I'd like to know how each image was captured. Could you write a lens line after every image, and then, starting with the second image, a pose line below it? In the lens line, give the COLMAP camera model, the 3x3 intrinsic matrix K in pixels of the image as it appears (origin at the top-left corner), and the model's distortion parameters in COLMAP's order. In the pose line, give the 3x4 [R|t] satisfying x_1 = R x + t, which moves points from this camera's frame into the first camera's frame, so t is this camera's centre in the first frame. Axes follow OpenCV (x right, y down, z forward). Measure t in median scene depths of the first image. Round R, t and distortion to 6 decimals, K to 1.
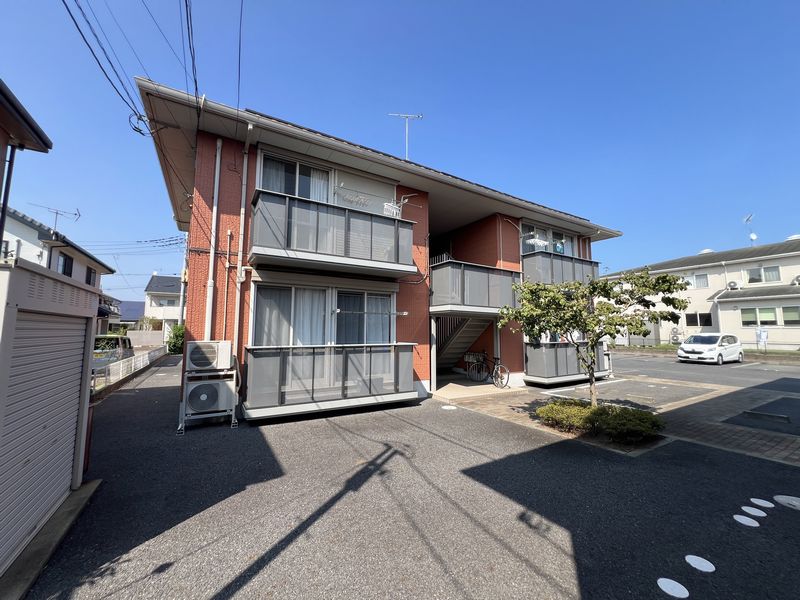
lens RADIAL K [[321.7, 0, 400.0], [0, 321.7, 300.0], [0, 0, 1]] dist [-0.000147, 0.000022]
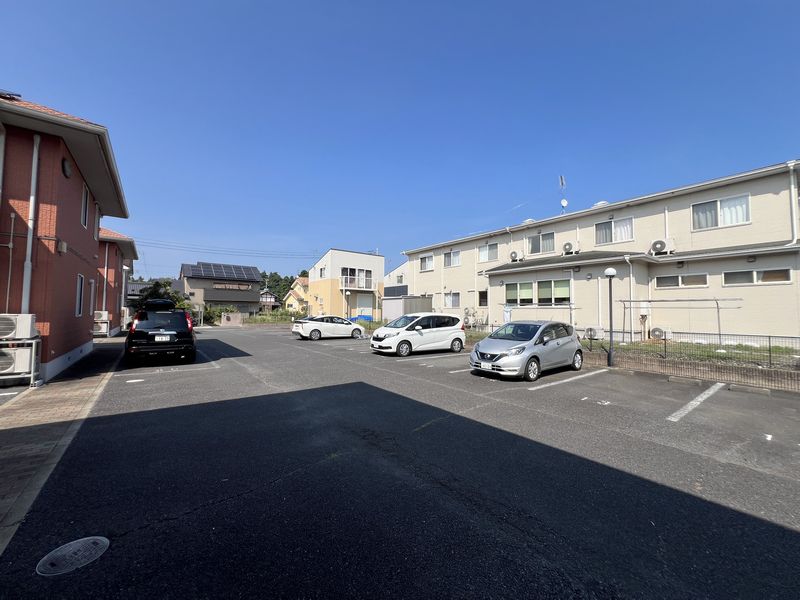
lens RADIAL K [[321.3, 0, 399.9], [0, 321.3, 291.8], [0, 0, 1]] dist [-0.000376, 0.000015]
pose [[0.982431, -0.000142, -0.186628, 0.951200], [0.009256, 0.998806, 0.047965, 0.003218], [0.186398, -0.048850, 0.981259, 0.118235]]
